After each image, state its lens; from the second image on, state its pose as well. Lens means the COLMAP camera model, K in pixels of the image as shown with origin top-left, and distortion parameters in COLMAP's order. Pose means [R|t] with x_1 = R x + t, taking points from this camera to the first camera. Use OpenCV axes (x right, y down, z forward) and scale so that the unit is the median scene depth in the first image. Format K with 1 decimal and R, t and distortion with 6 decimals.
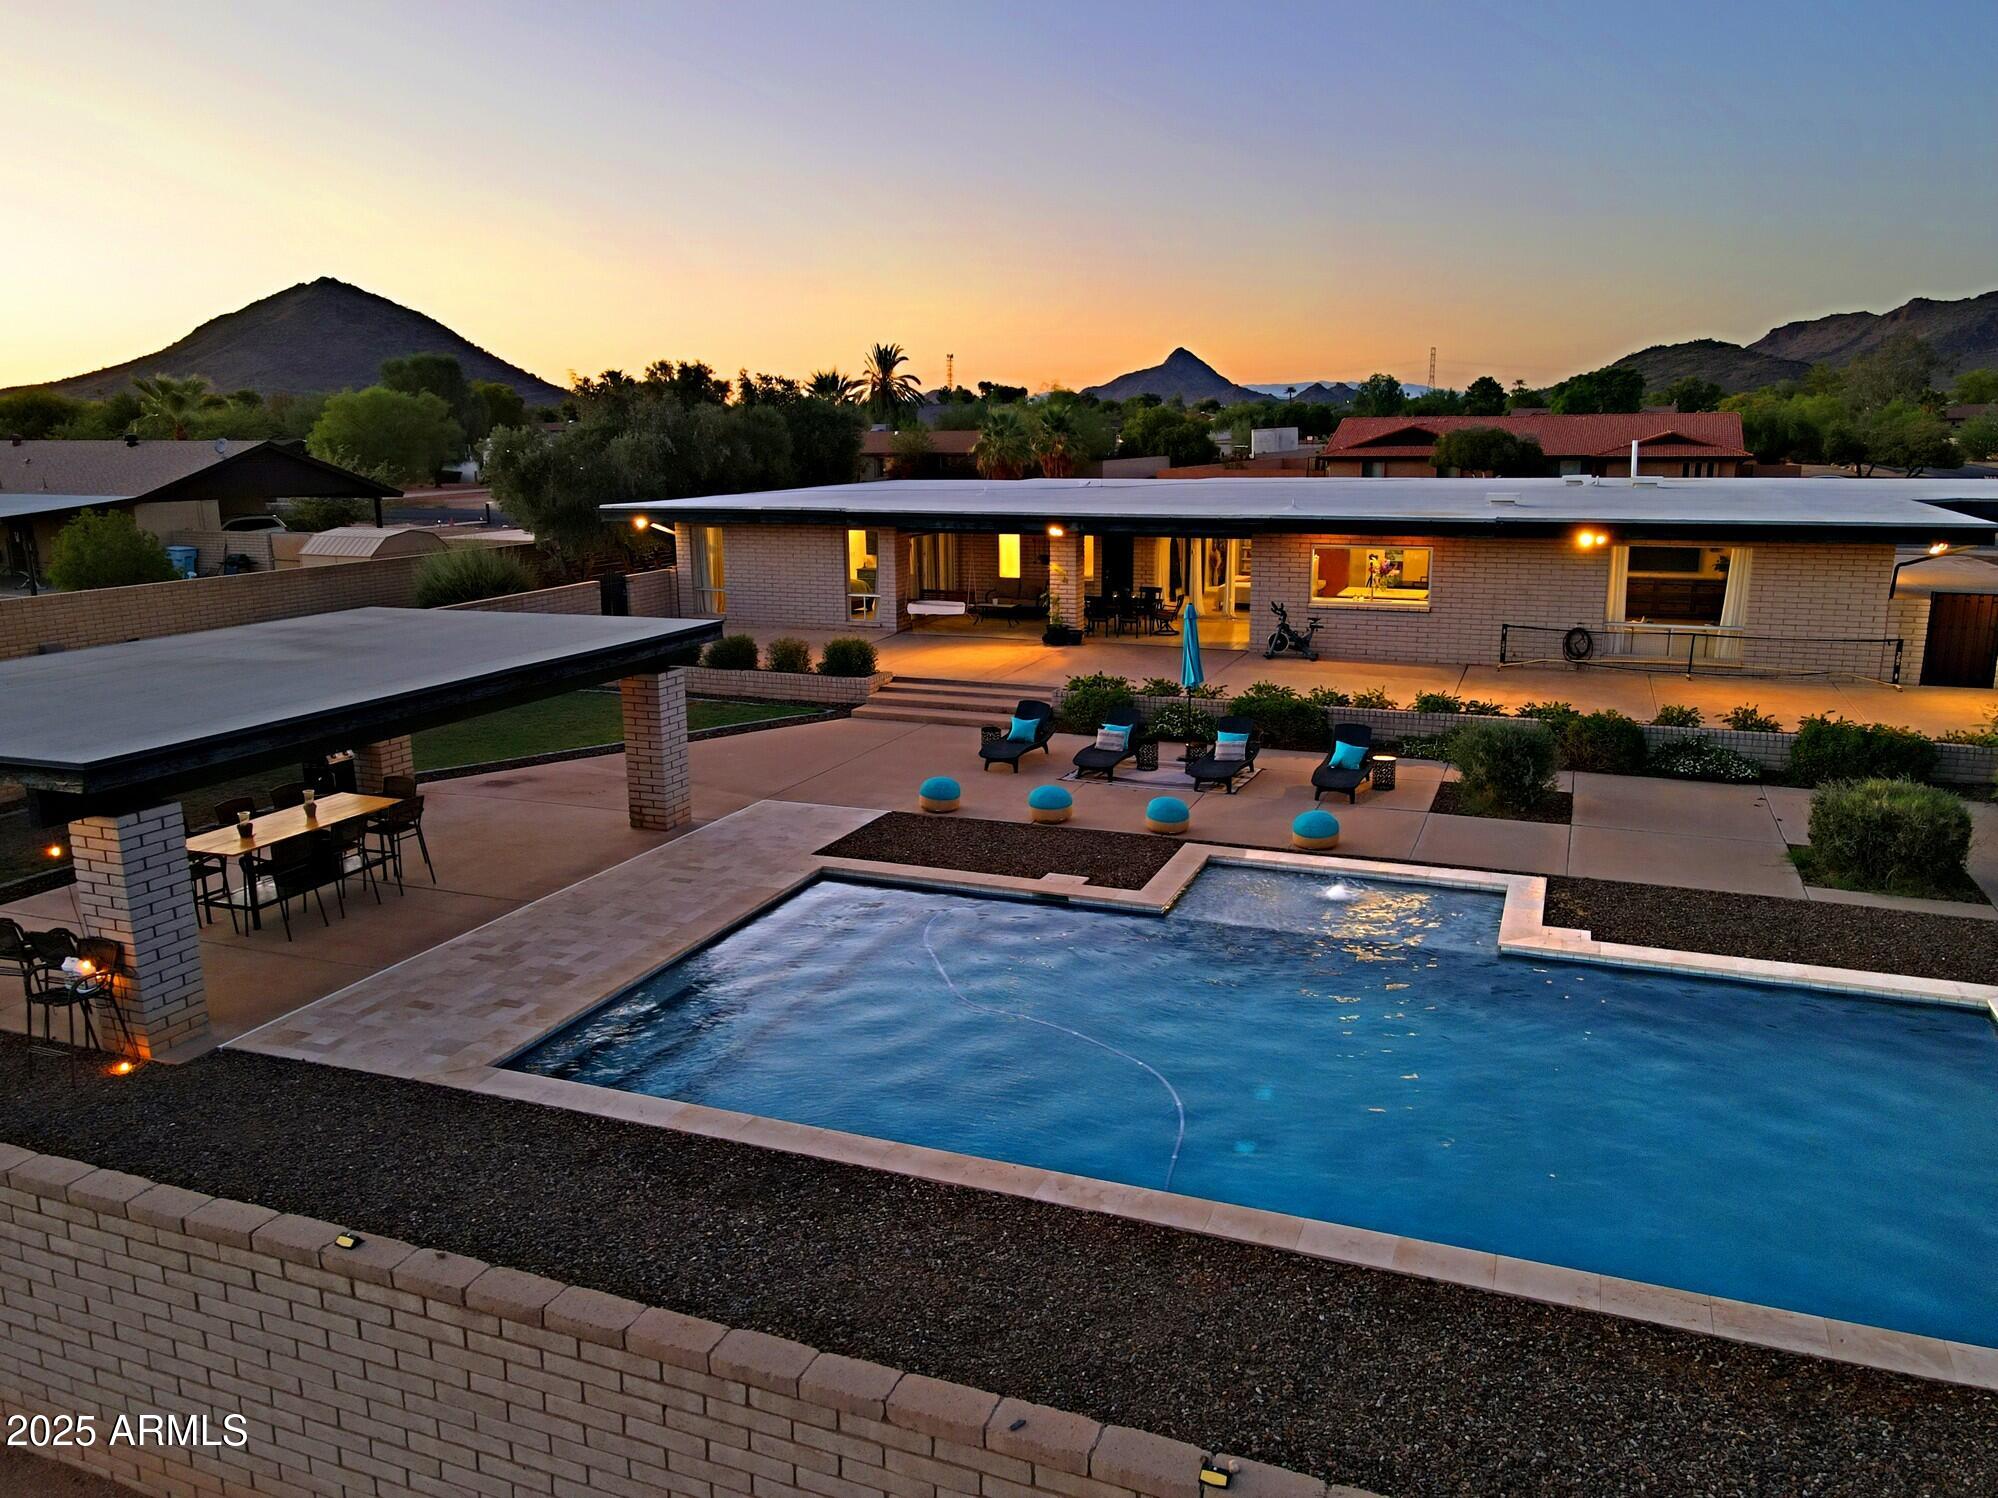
lens RADIAL K [[1467.6, 0, 1004.2], [0, 1467.6, 750.7], [0, 0, 1]] dist [0.000877, 0.033001]
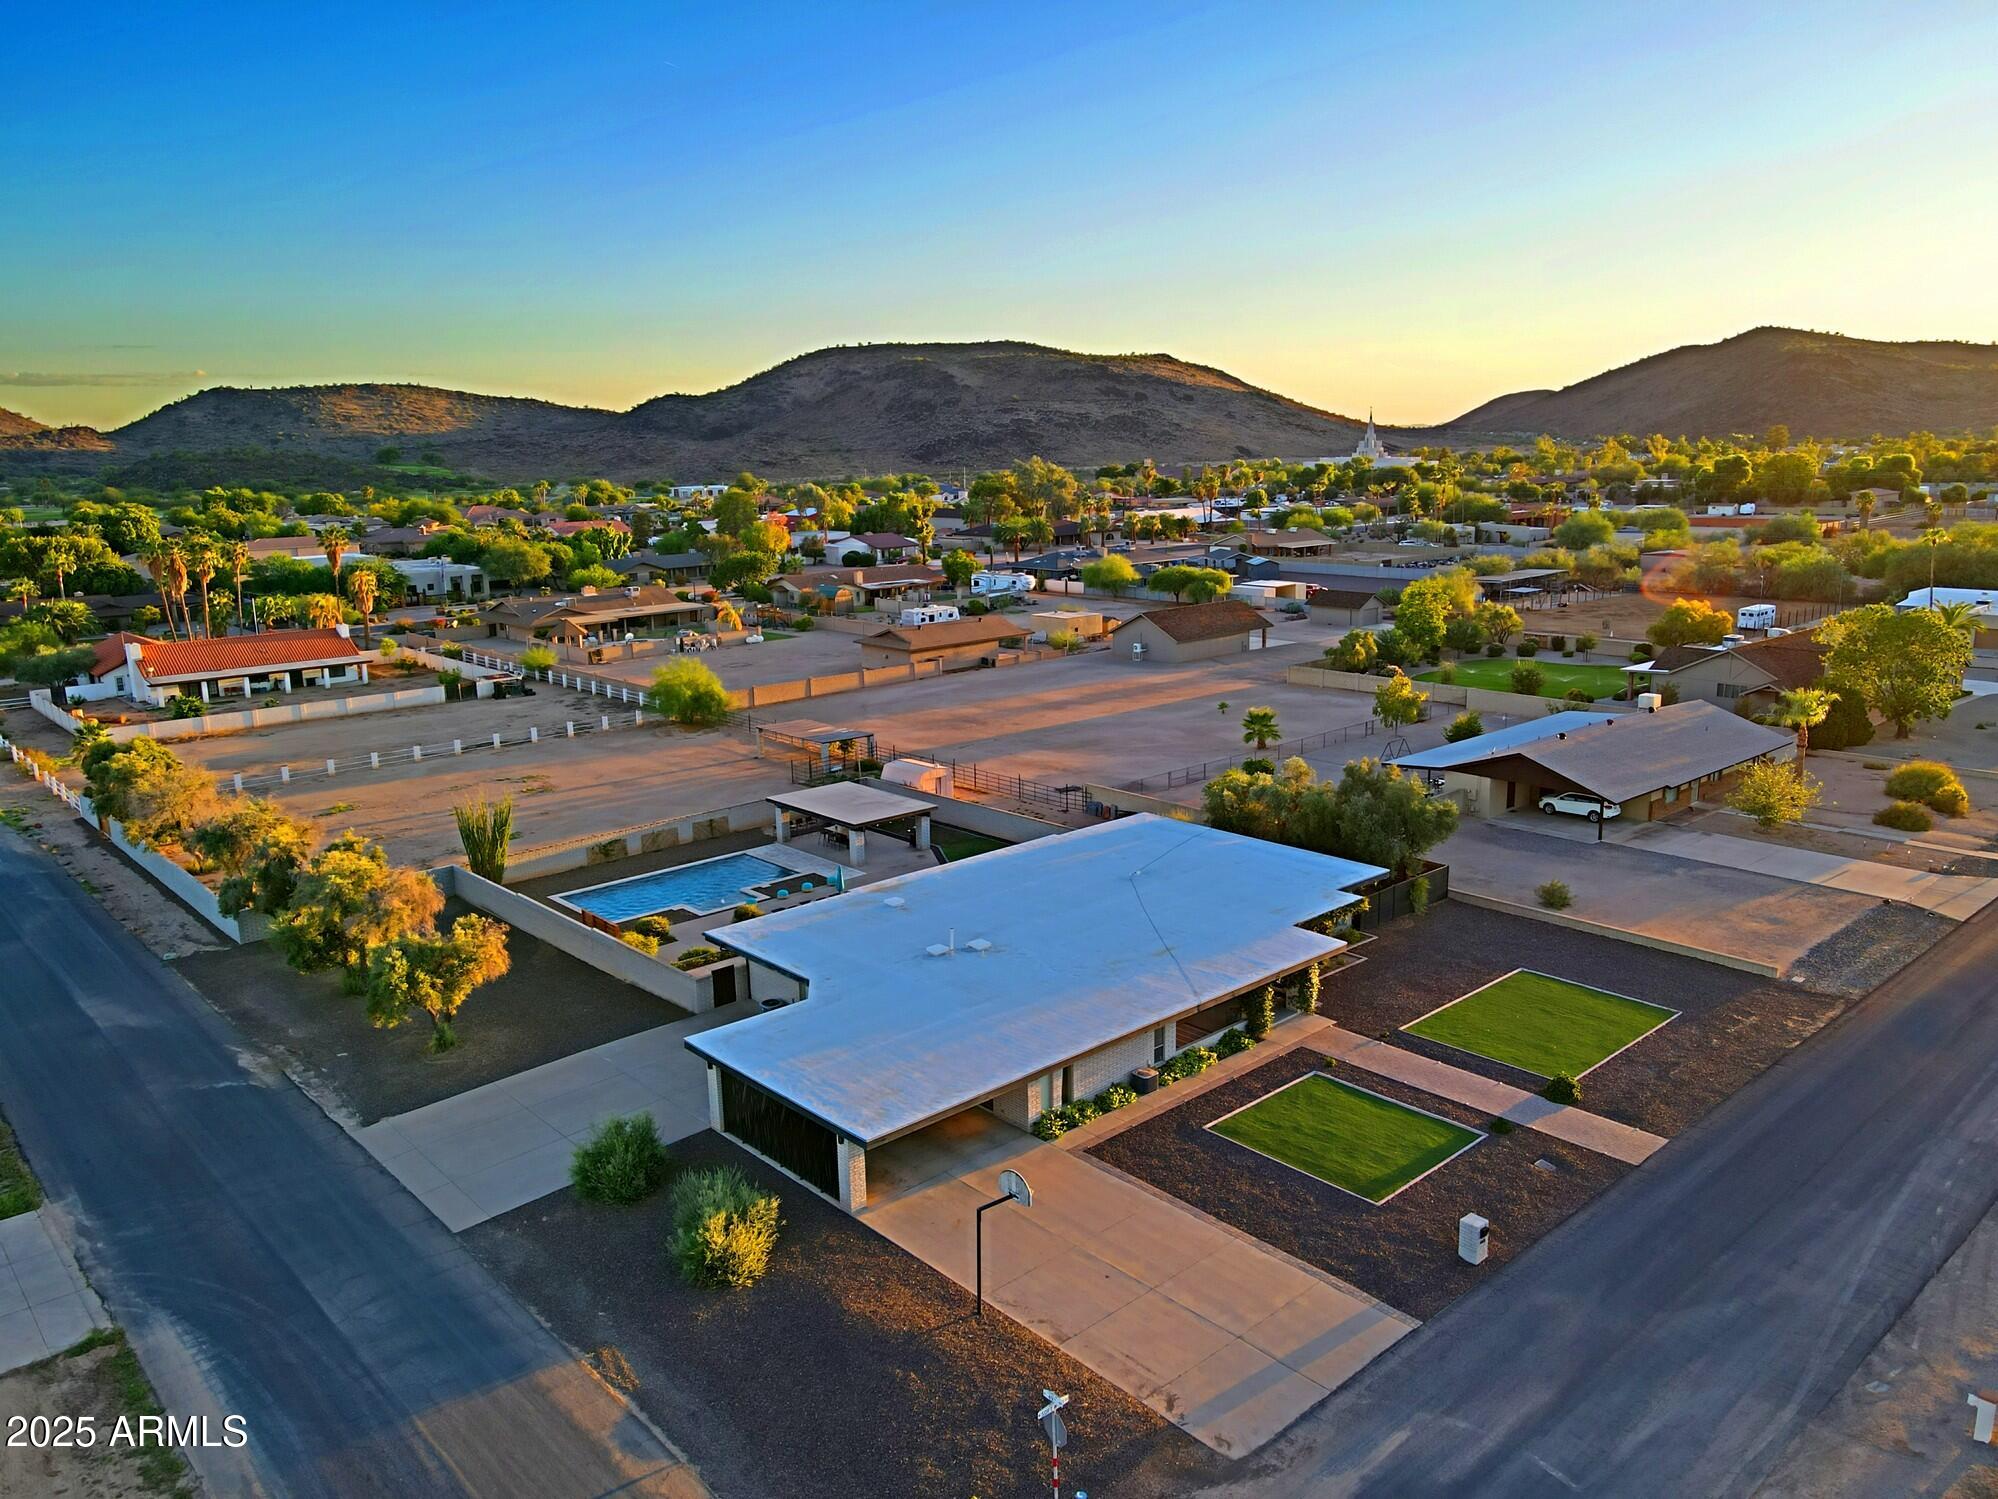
lens RADIAL K [[1467.6, 0, 1003.7], [0, 1467.6, 742.0], [0, 0, 1]] dist [0.000877, 0.033001]
pose [[-0.436326, 0.202833, -0.876629, 2.485005], [-0.171525, 0.937645, 0.302325, -1.260945], [0.883289, 0.282276, -0.374328, 2.198278]]
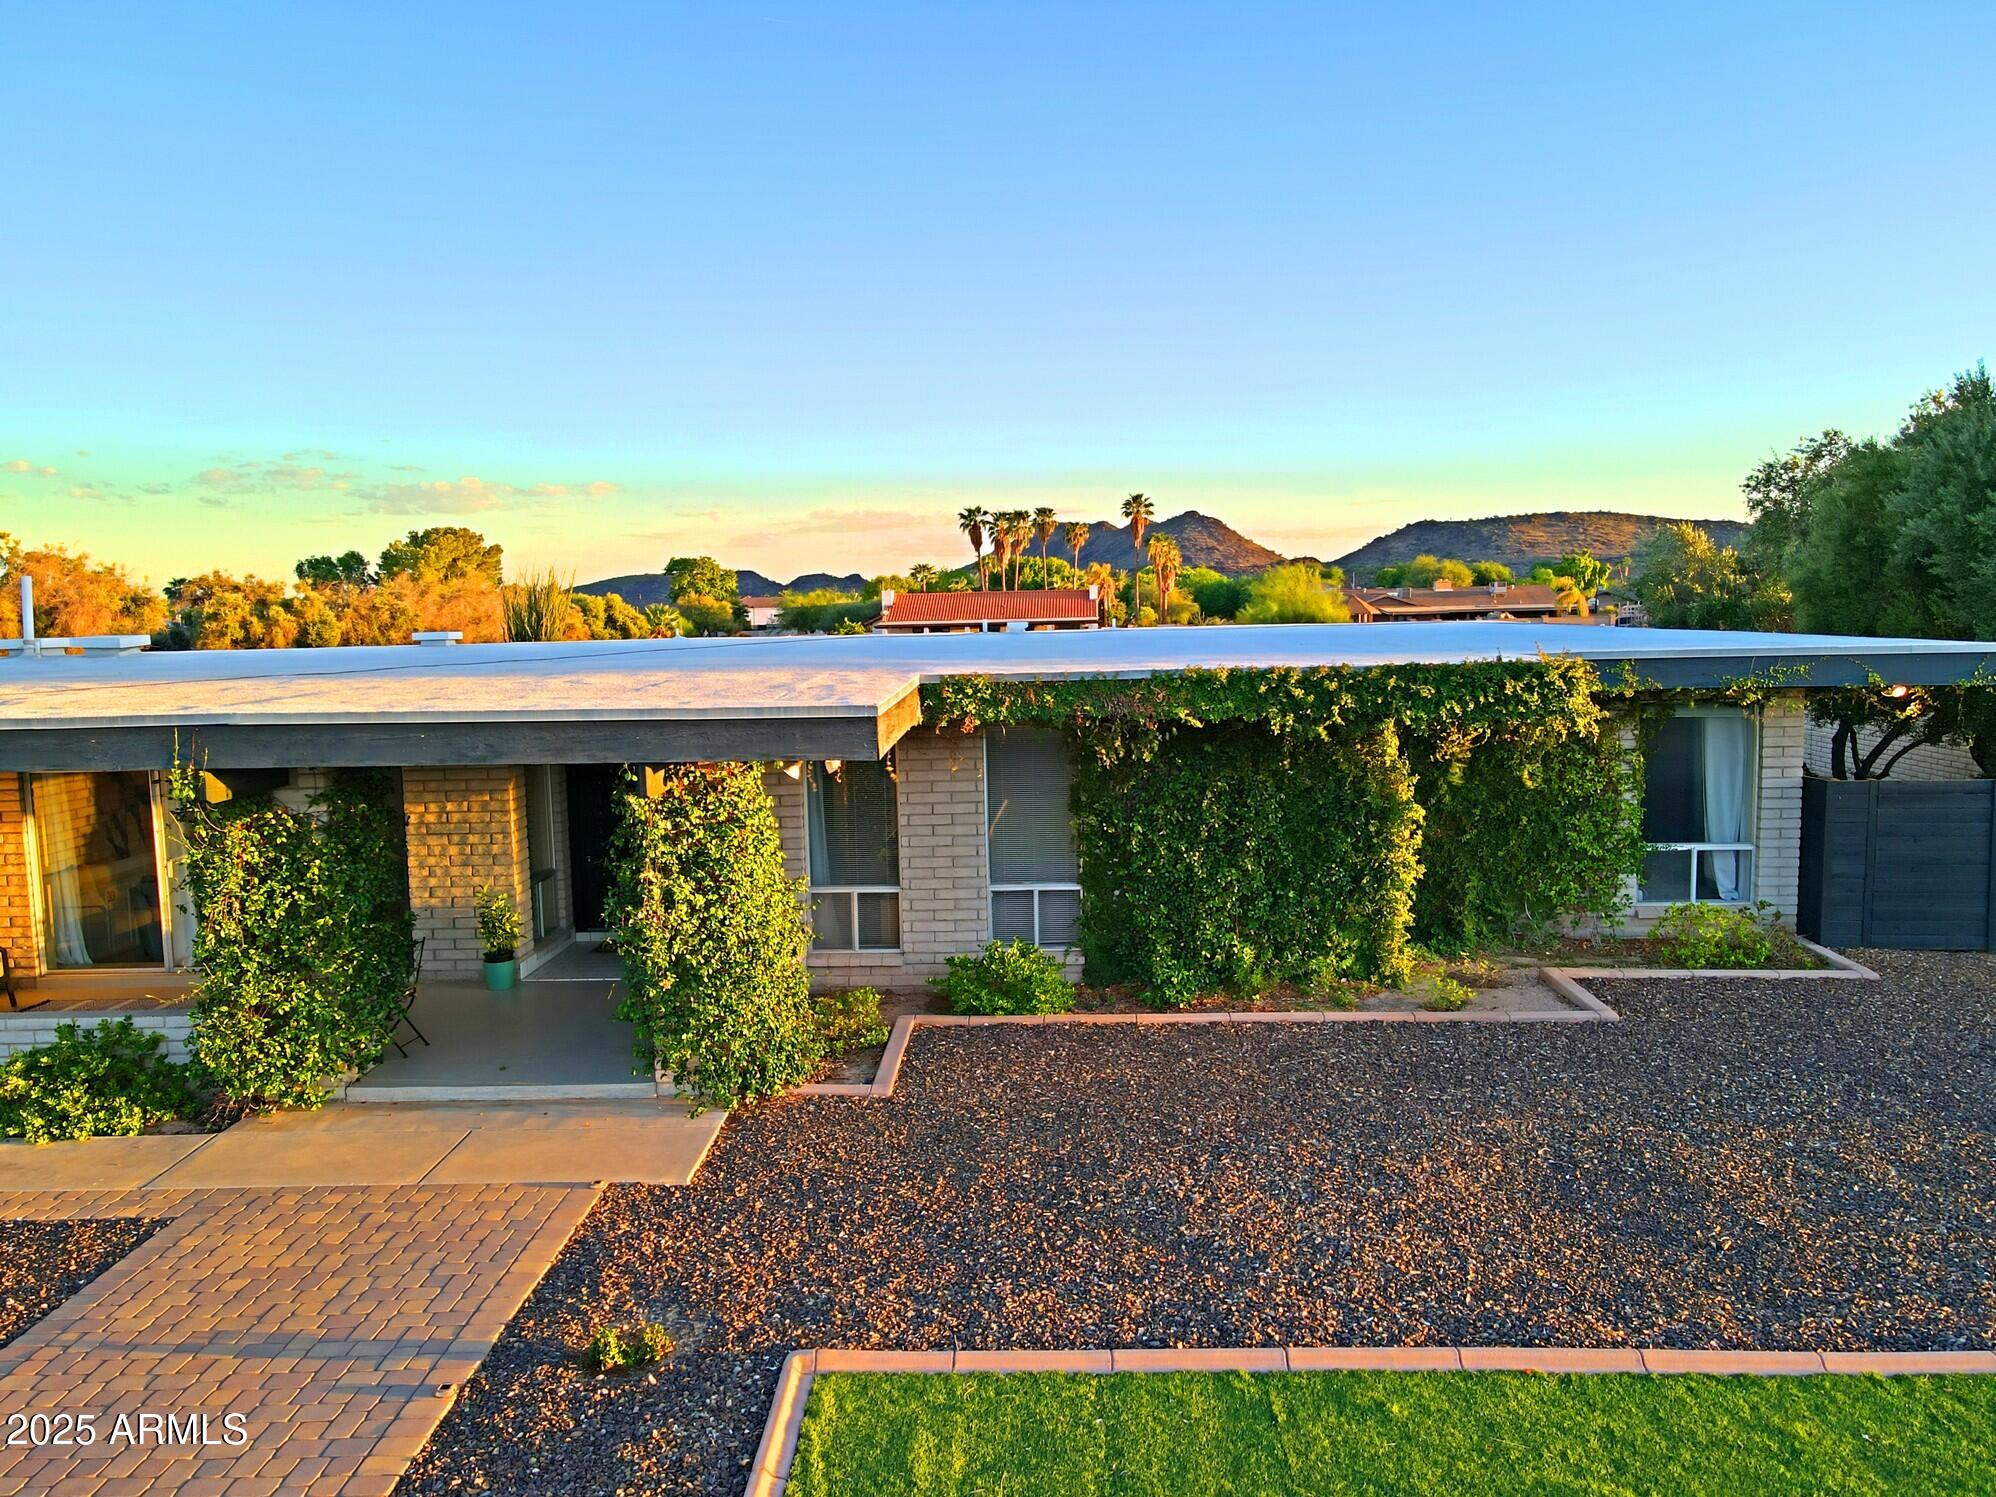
lens RADIAL K [[1466.1, 0, 1007.6], [0, 1466.1, 747.6], [0, 0, 1]] dist [0.000877, 0.033001]
pose [[-0.940143, 0.065257, -0.334475, 0.367810], [-0.041928, 0.951887, 0.303566, -0.455736], [0.338192, 0.299419, -0.892174, 2.235734]]
